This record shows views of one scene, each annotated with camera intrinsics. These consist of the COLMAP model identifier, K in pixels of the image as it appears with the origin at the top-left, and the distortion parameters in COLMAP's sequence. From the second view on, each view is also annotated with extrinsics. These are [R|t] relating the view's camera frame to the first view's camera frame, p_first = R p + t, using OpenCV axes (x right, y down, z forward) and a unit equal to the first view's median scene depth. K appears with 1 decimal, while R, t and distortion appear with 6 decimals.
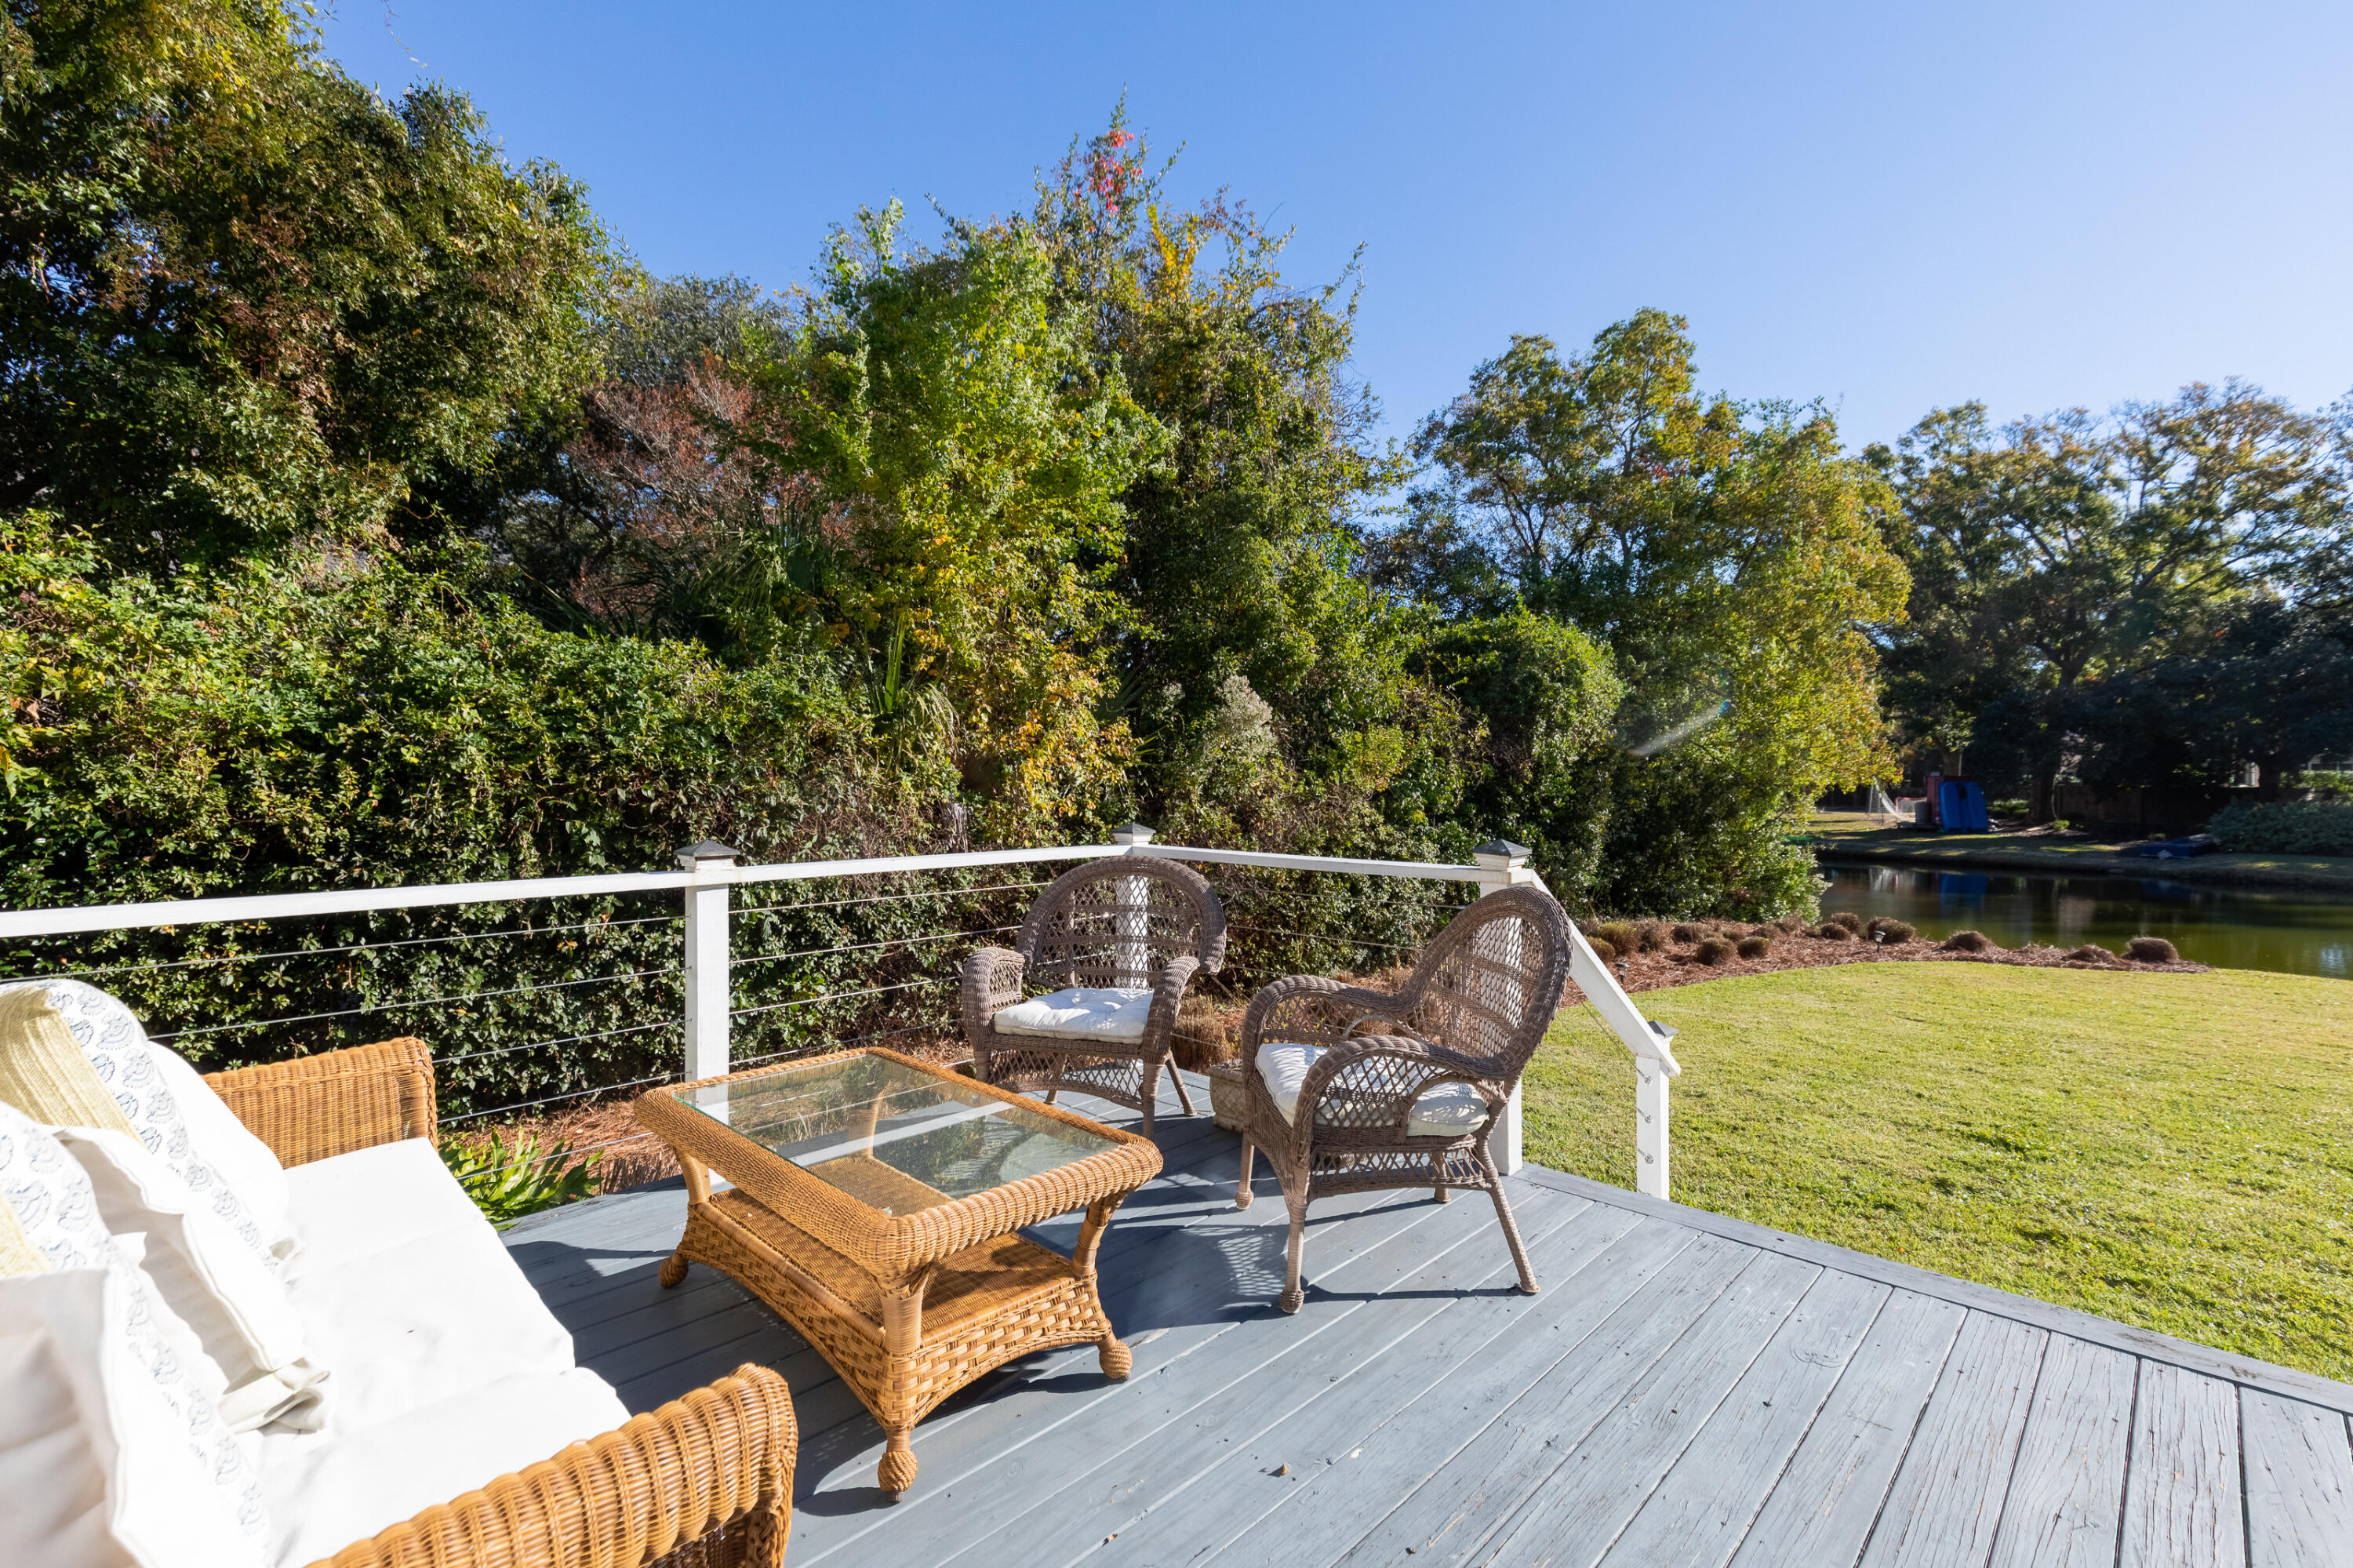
lens RADIAL K [[1069.8, 0, 1175.9], [0, 1069.8, 776.1], [0, 0, 1]] dist [0.000074, -0.000201]
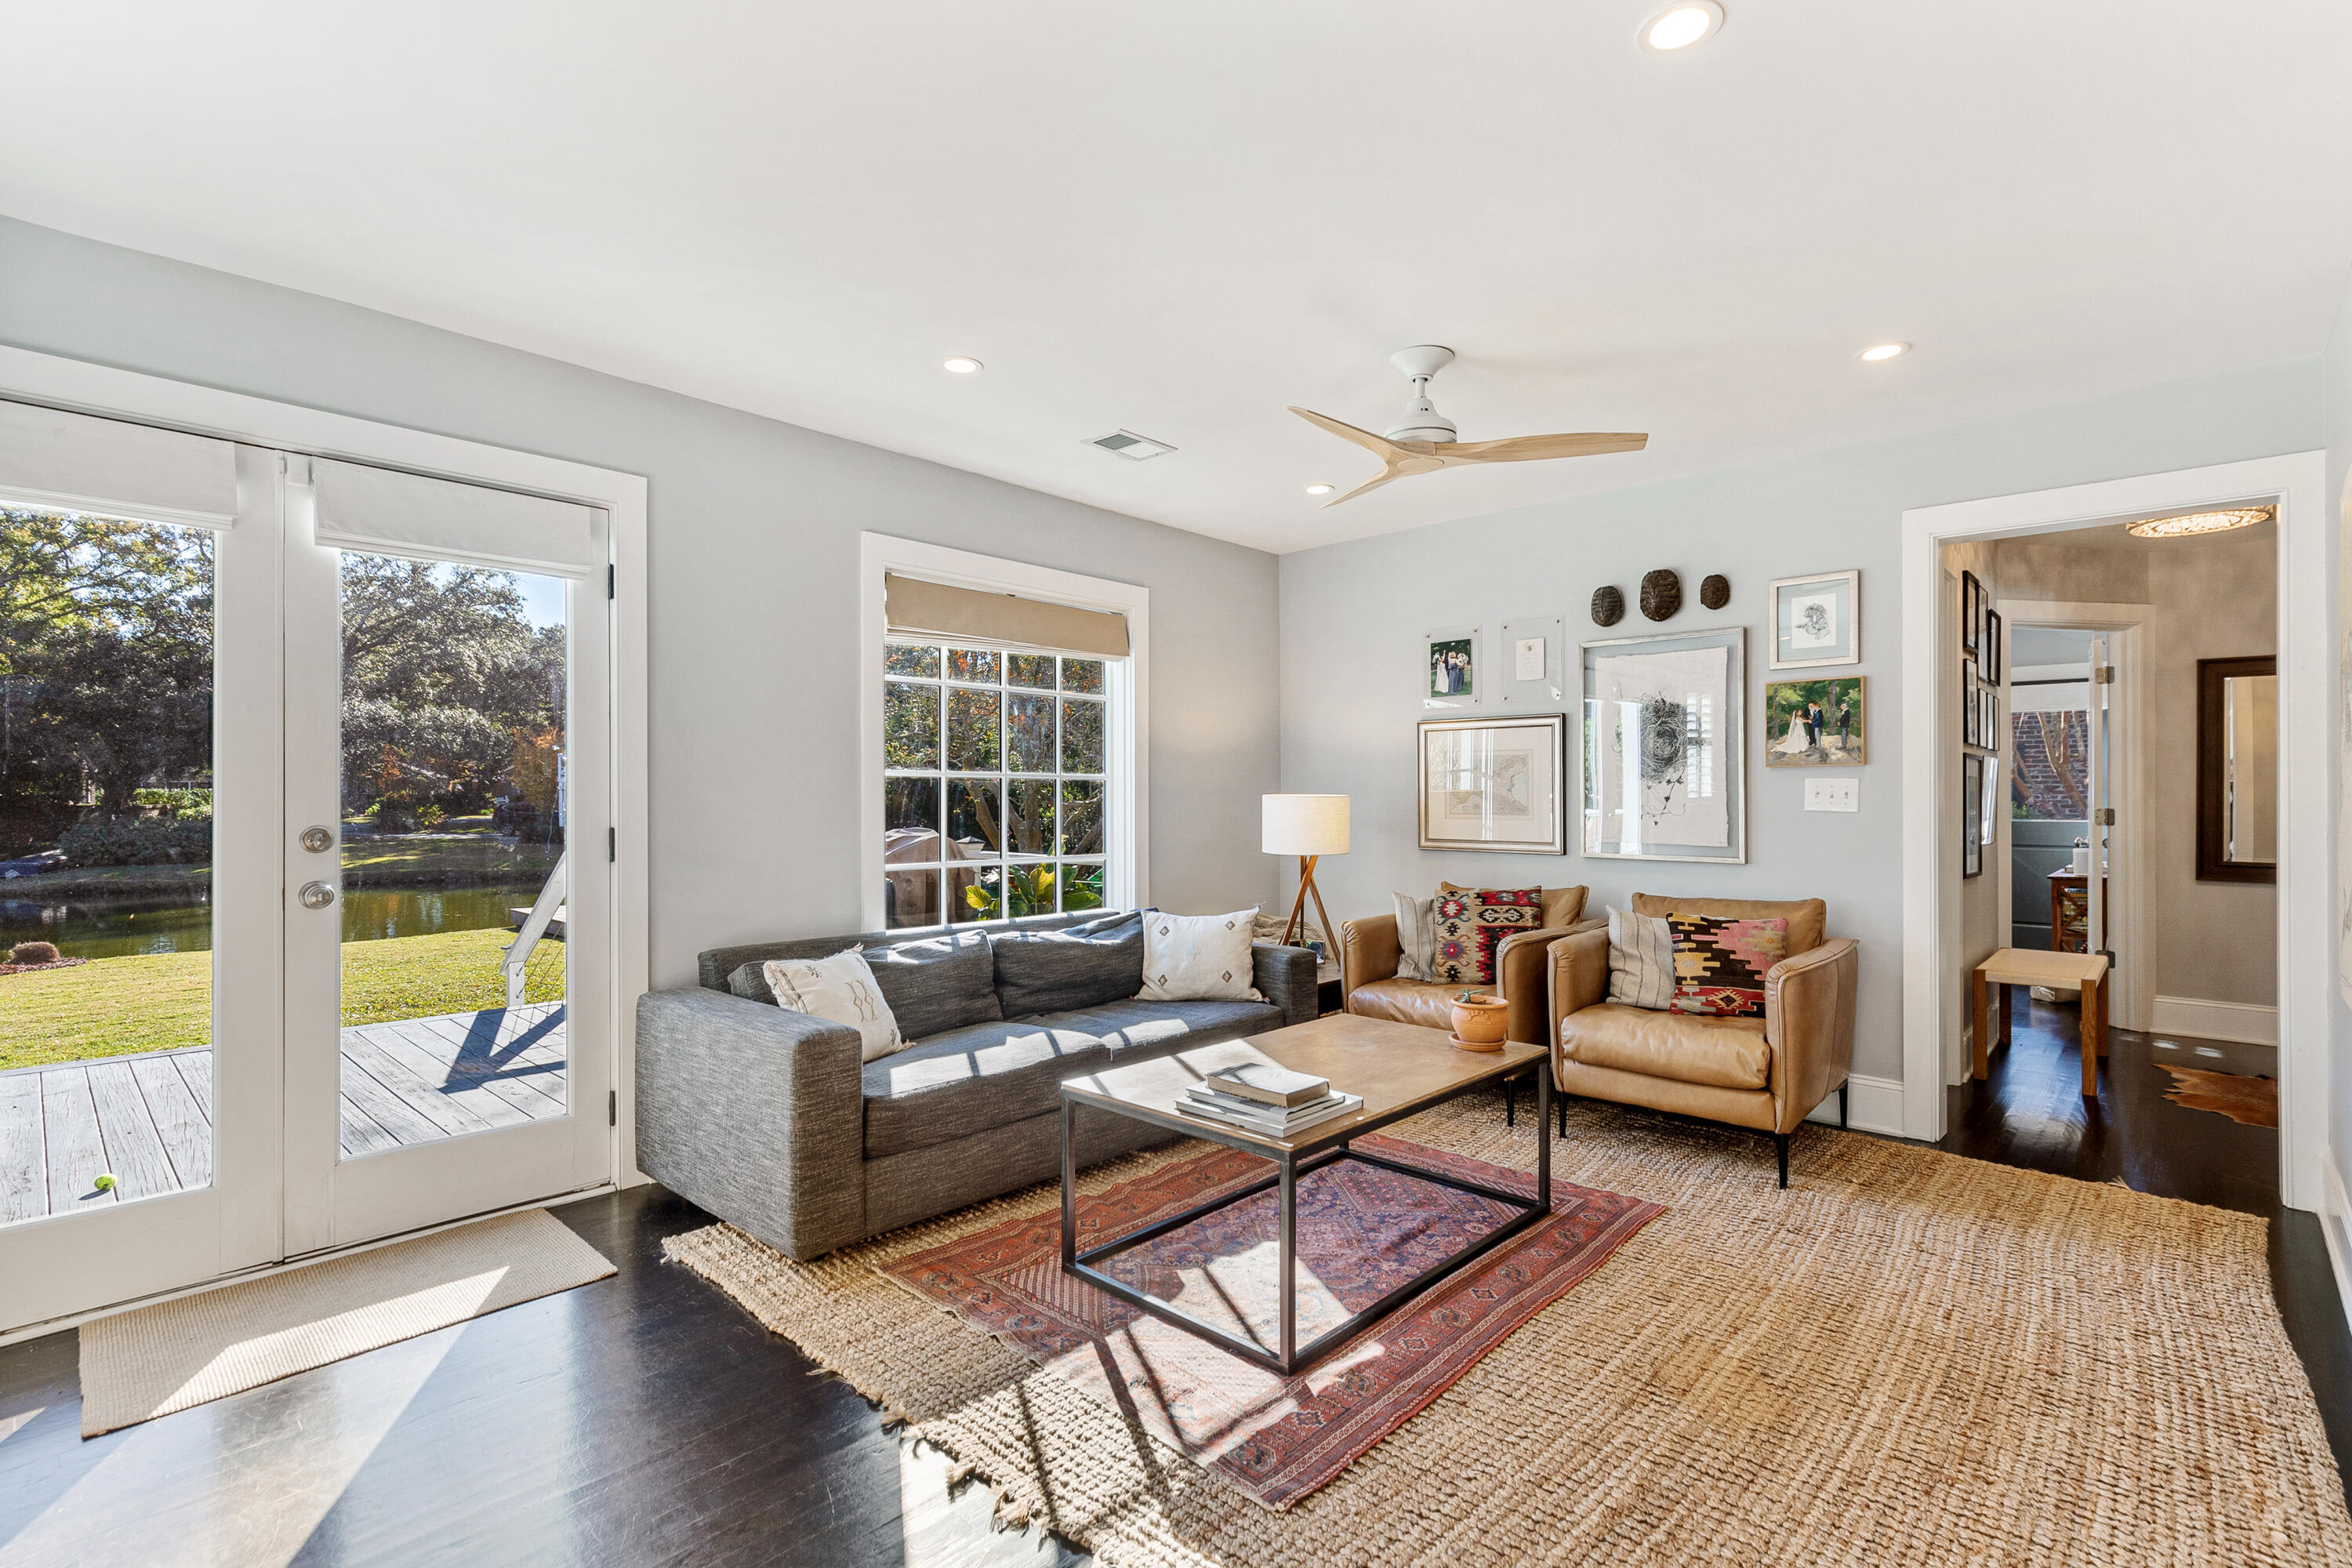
lens RADIAL K [[1077.4, 0, 1177.4], [0, 1077.4, 791.8], [0, 0, 1]] dist [0.002586, -0.000350]
pose [[-0.011509, 0.000550, 0.999934, -0.082043], [0.000004, 1.000000, -0.000550, -0.002488], [-0.999934, -0.000002, -0.011509, -0.065525]]
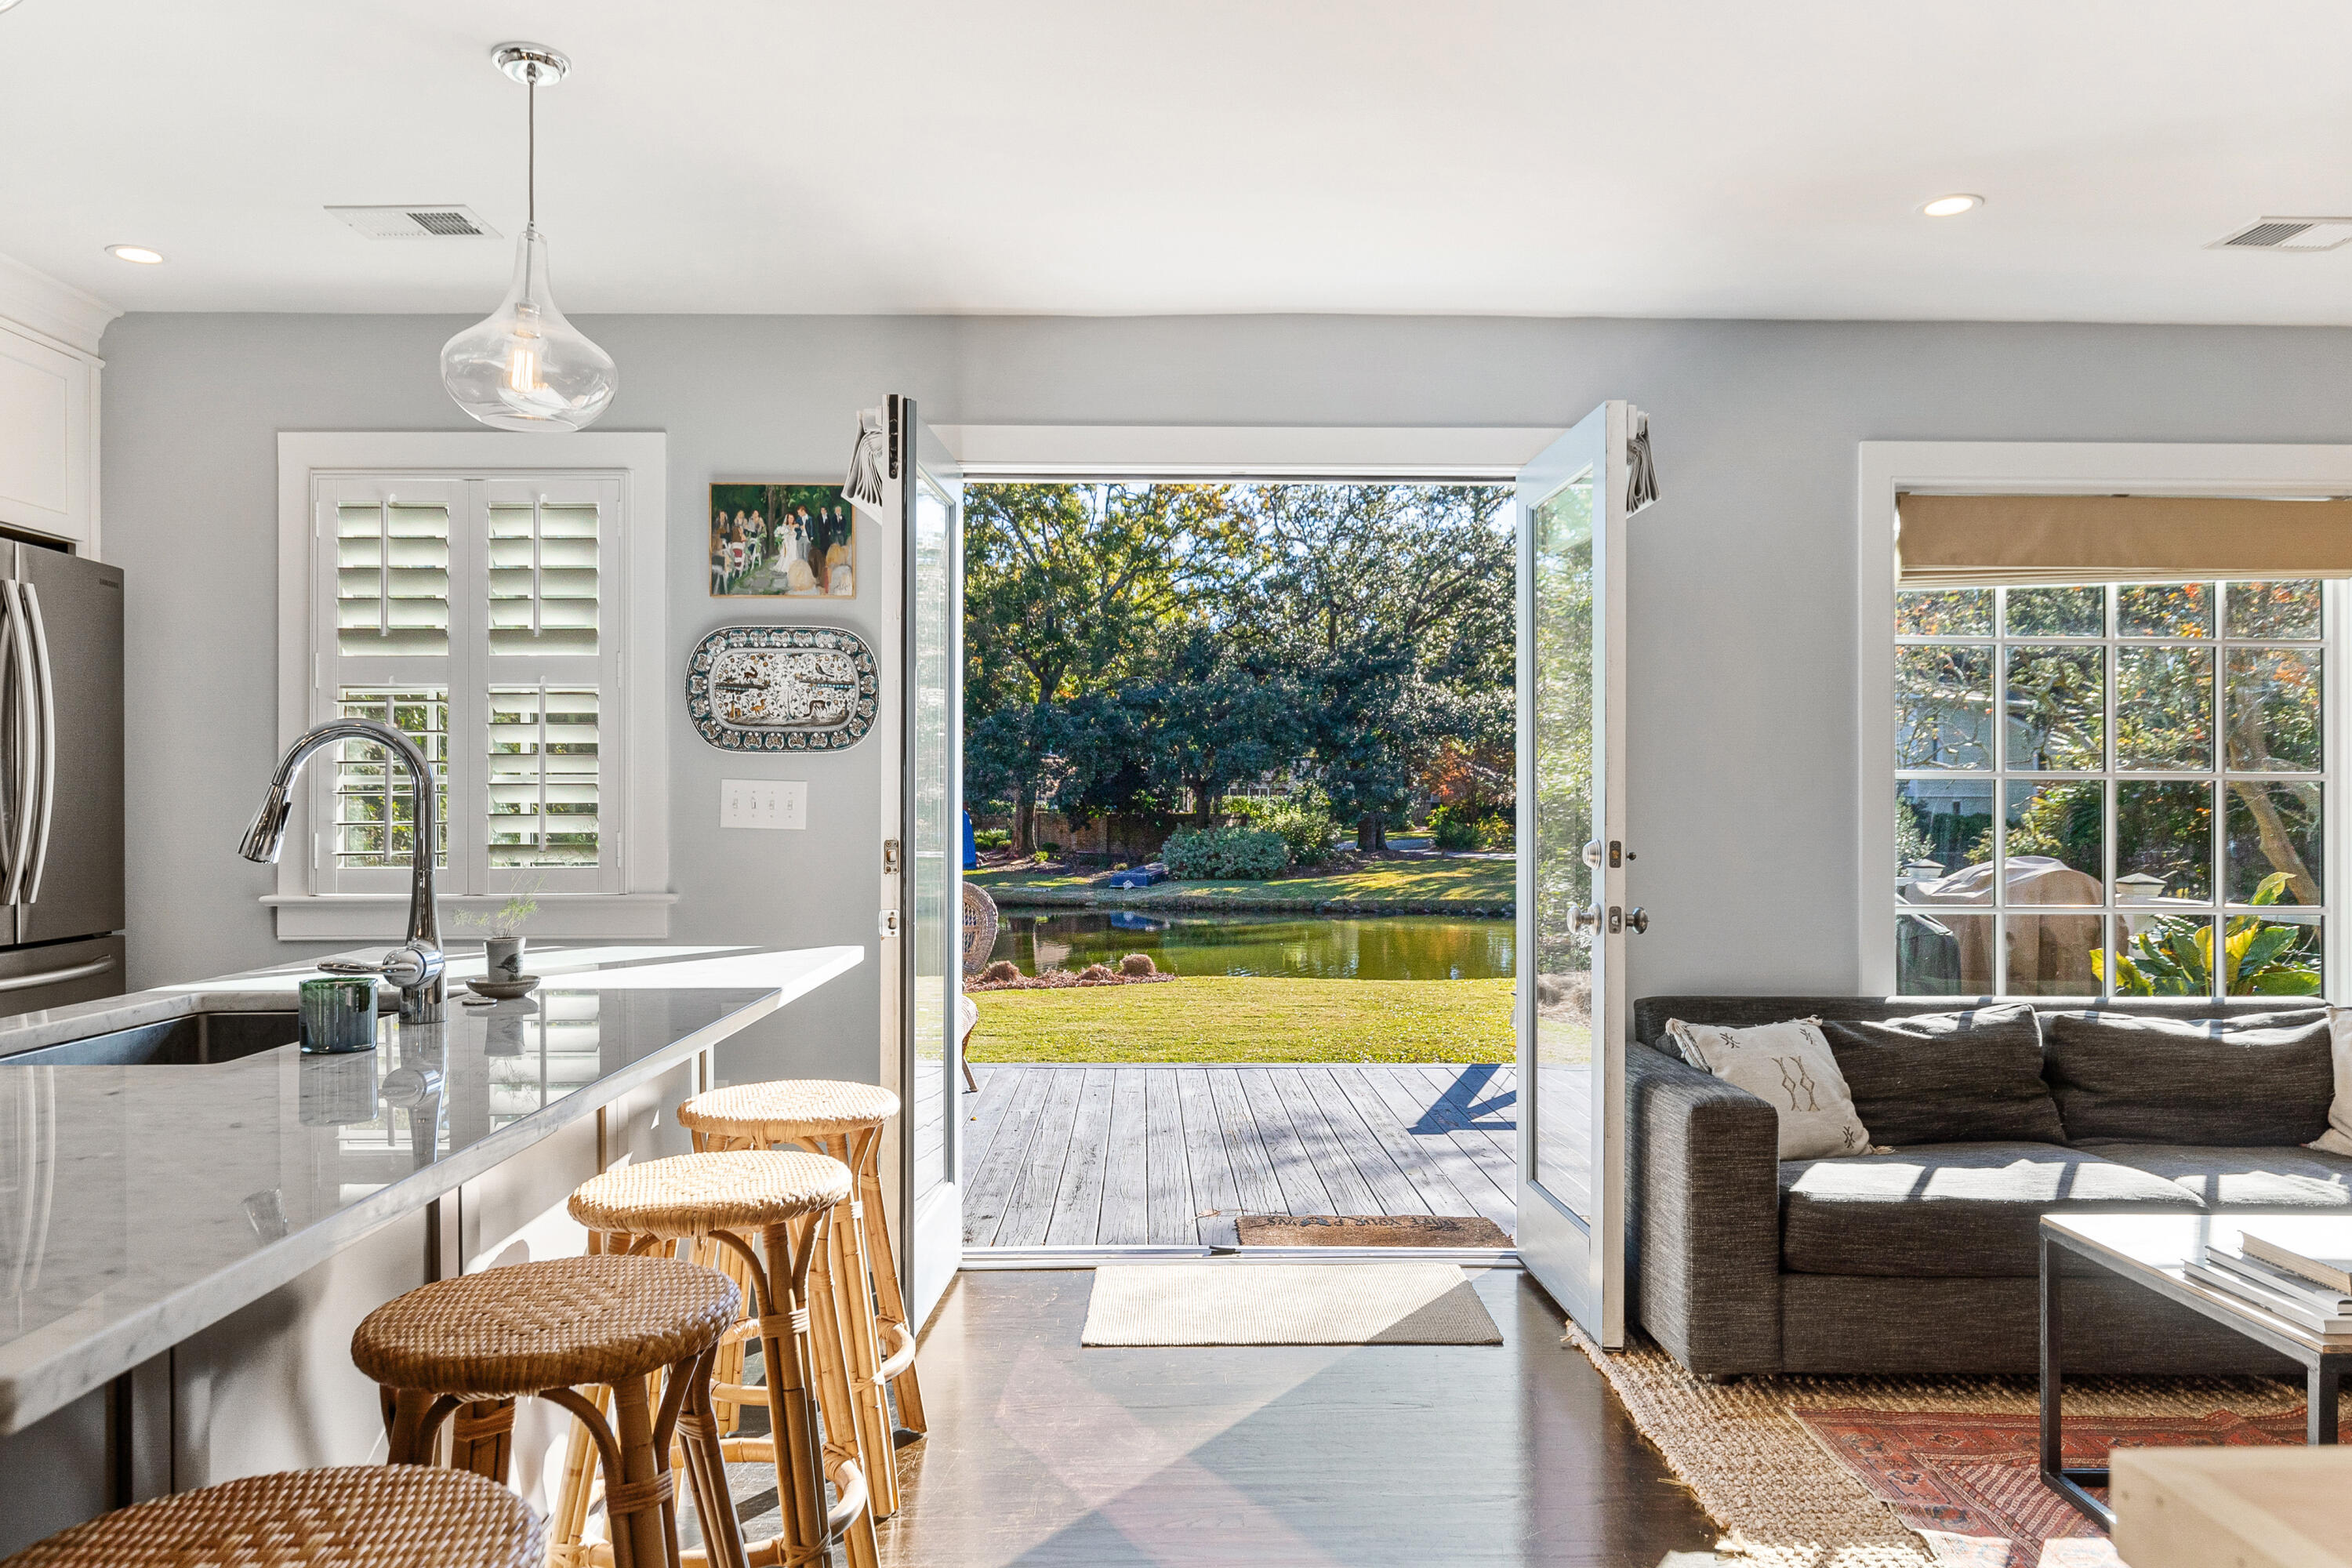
lens RADIAL K [[1677.3, 0, 1178.4], [0, 1677.3, 803.4], [0, 0, 1]] dist [-0.001000, -0.001419]
pose [[0.707456, -0.001697, 0.706755, -0.093637], [0.000288, 0.999998, 0.002114, -0.002684], [-0.706757, -0.001292, 0.707455, -0.084410]]
